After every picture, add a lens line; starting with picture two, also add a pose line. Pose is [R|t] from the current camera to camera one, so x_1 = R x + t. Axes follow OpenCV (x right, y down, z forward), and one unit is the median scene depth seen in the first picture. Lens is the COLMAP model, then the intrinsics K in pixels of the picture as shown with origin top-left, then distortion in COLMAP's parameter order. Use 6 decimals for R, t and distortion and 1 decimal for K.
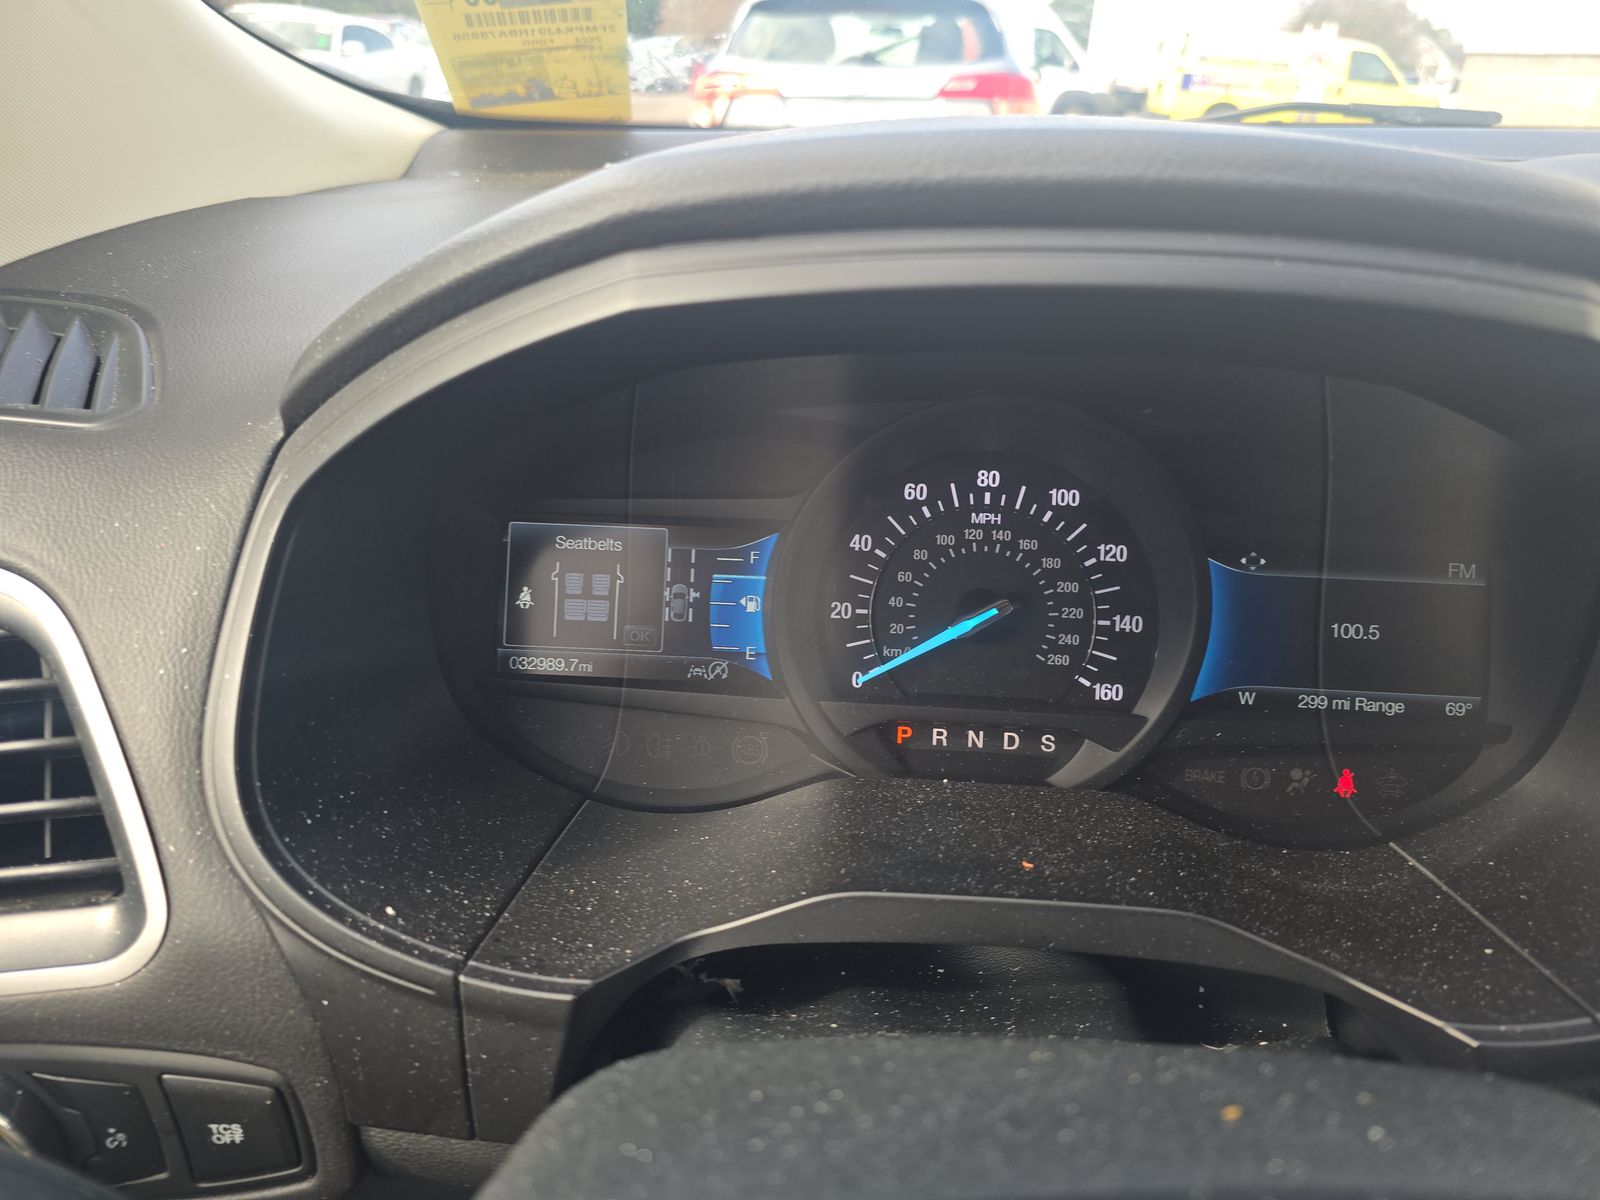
lens RADIAL K [[1085.8, 0, 796.0], [0, 1085.8, 602.8], [0, 0, 1]] dist [0.055346, -0.049139]
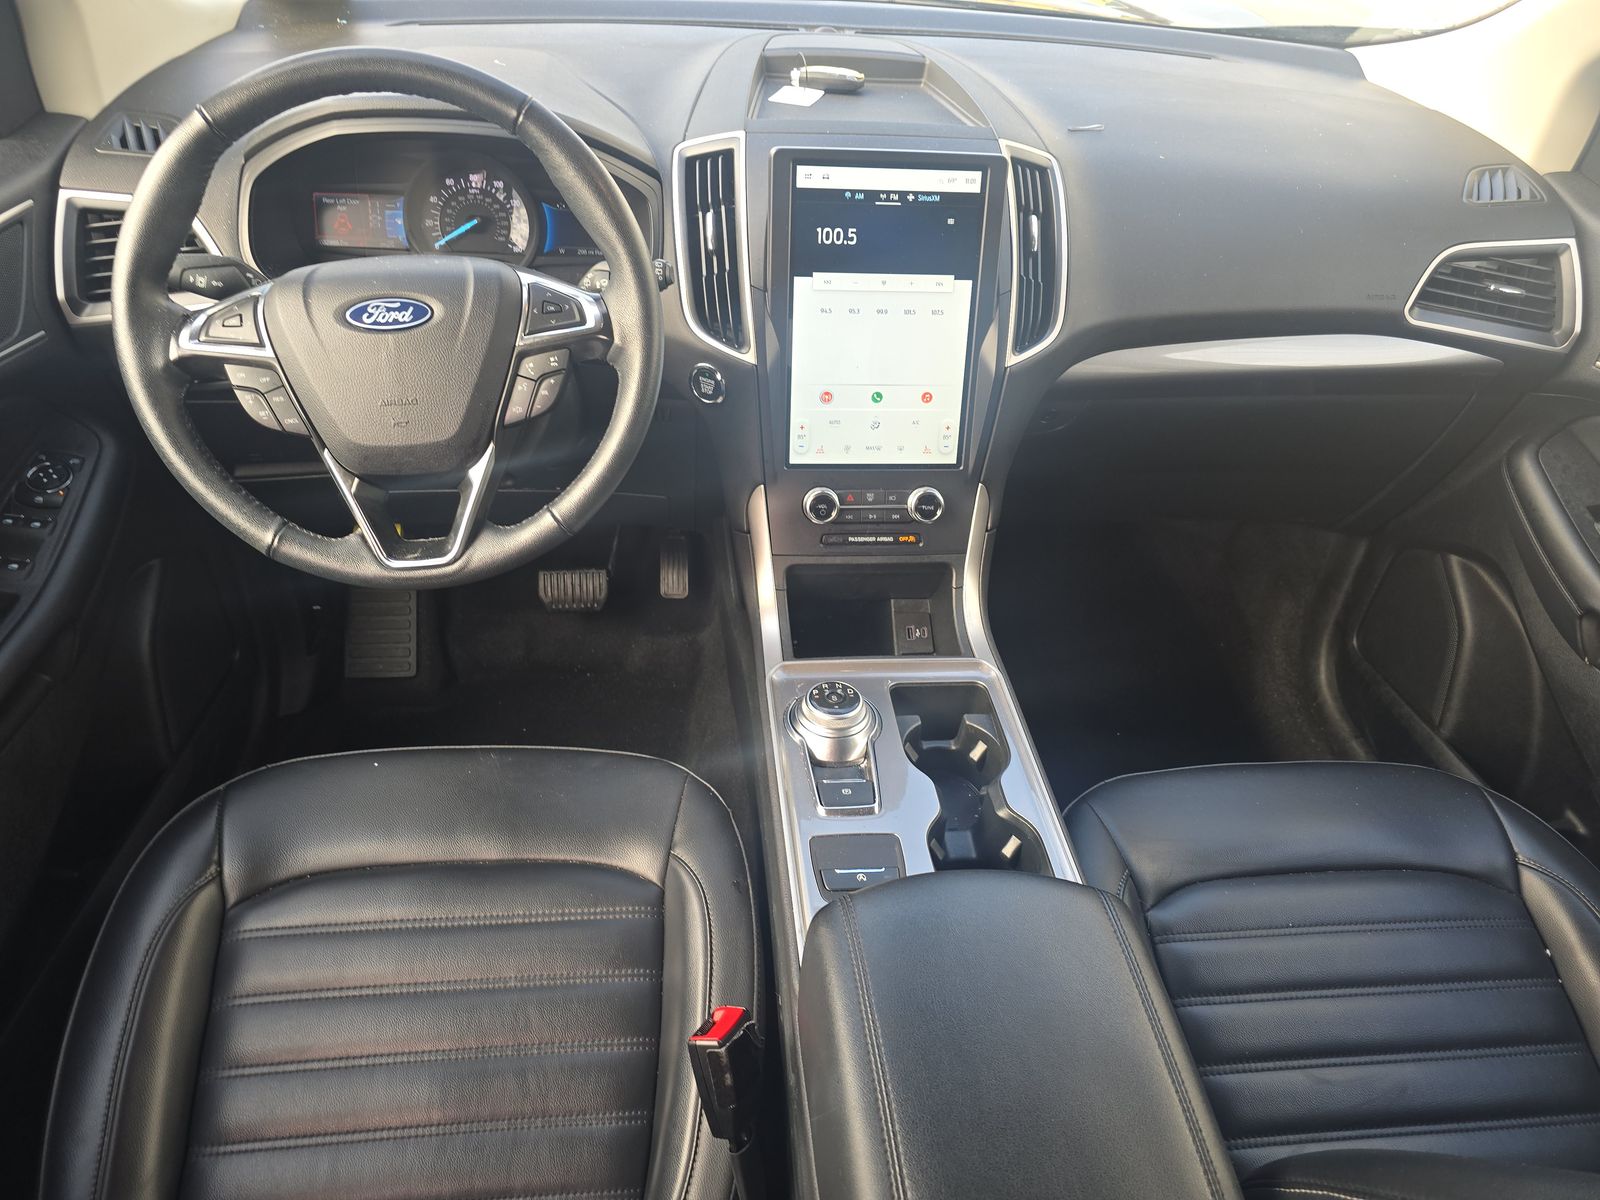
lens RADIAL K [[1085.8, 0, 796.0], [0, 1085.8, 602.8], [0, 0, 1]] dist [0.055346, -0.049139]
pose [[0.989763, -0.053773, 0.132205, 0.612674], [0.021270, 0.971538, 0.235925, 0.349647], [-0.141129, -0.230698, 0.962736, -2.455514]]
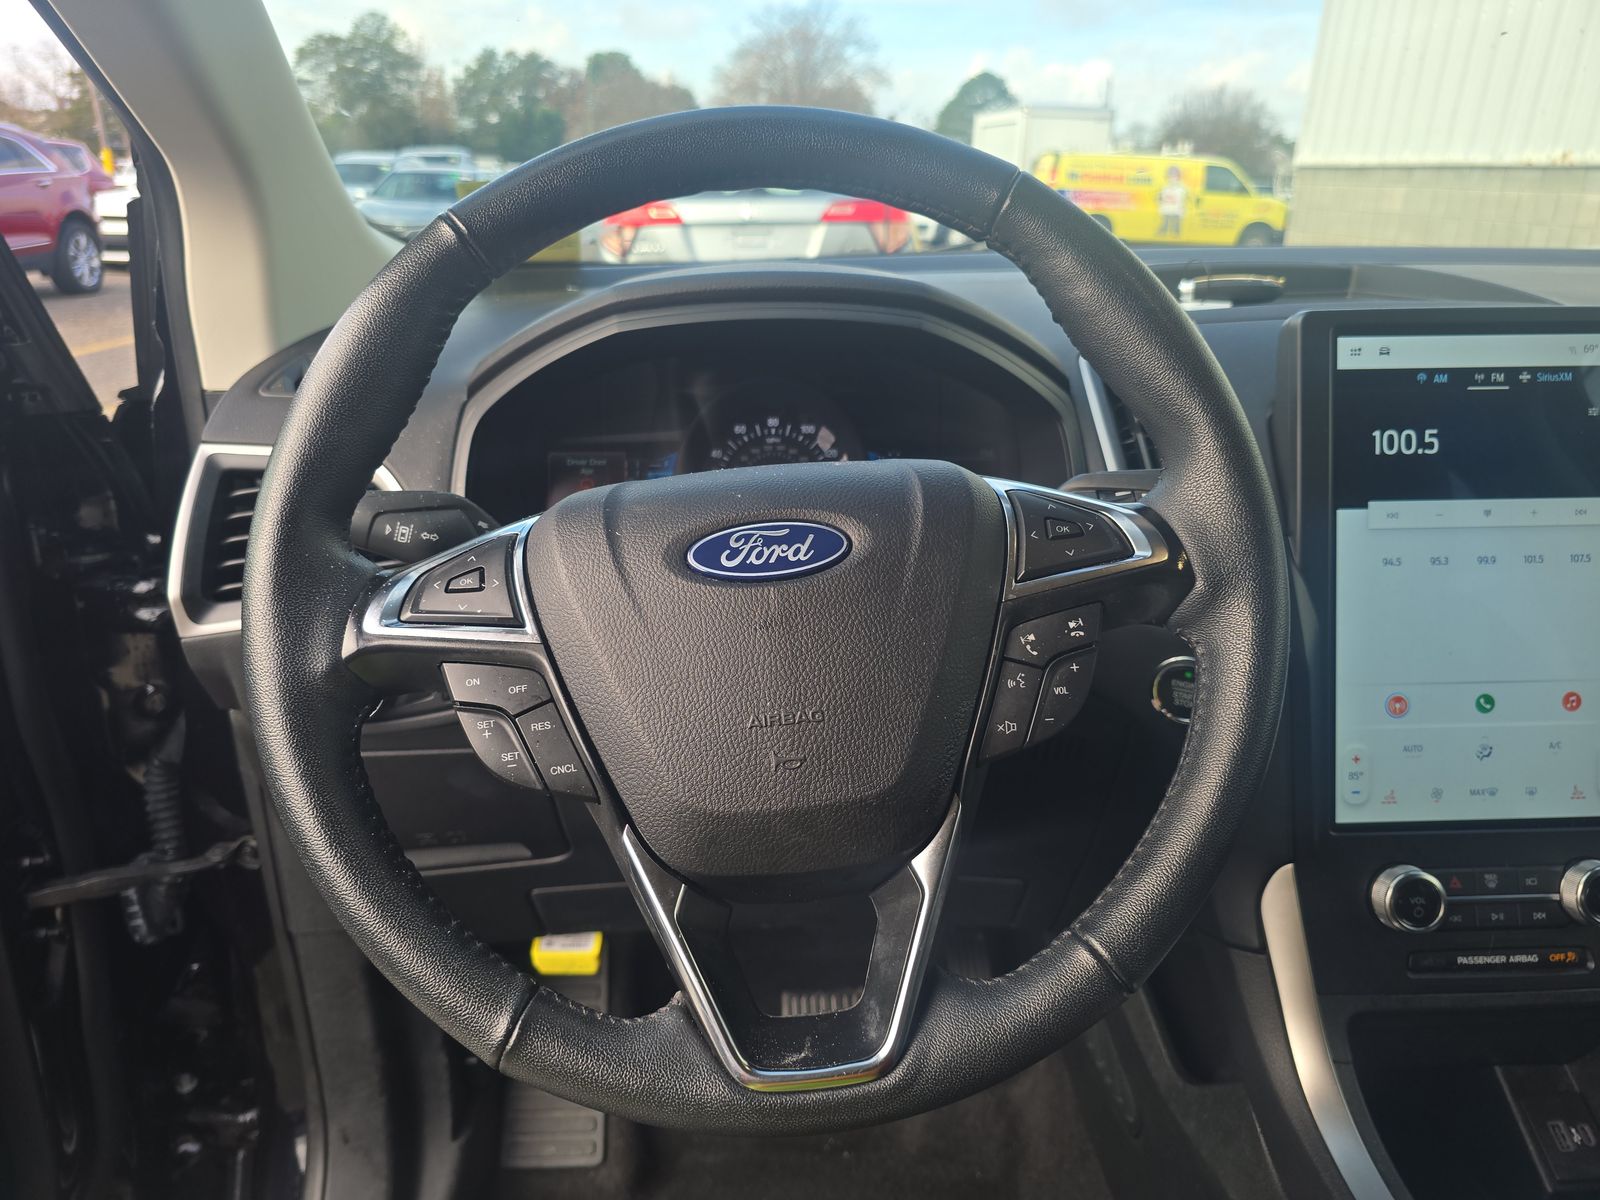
lens RADIAL K [[1097.1, 0, 809.7], [0, 1097.1, 604.8], [0, 0, 1]] dist [0.055953, -0.045524]
pose [[0.995358, -0.054070, 0.079618, 0.055008], [0.061293, 0.993938, -0.091268, 0.452382], [-0.074201, 0.095724, 0.992638, -1.147532]]
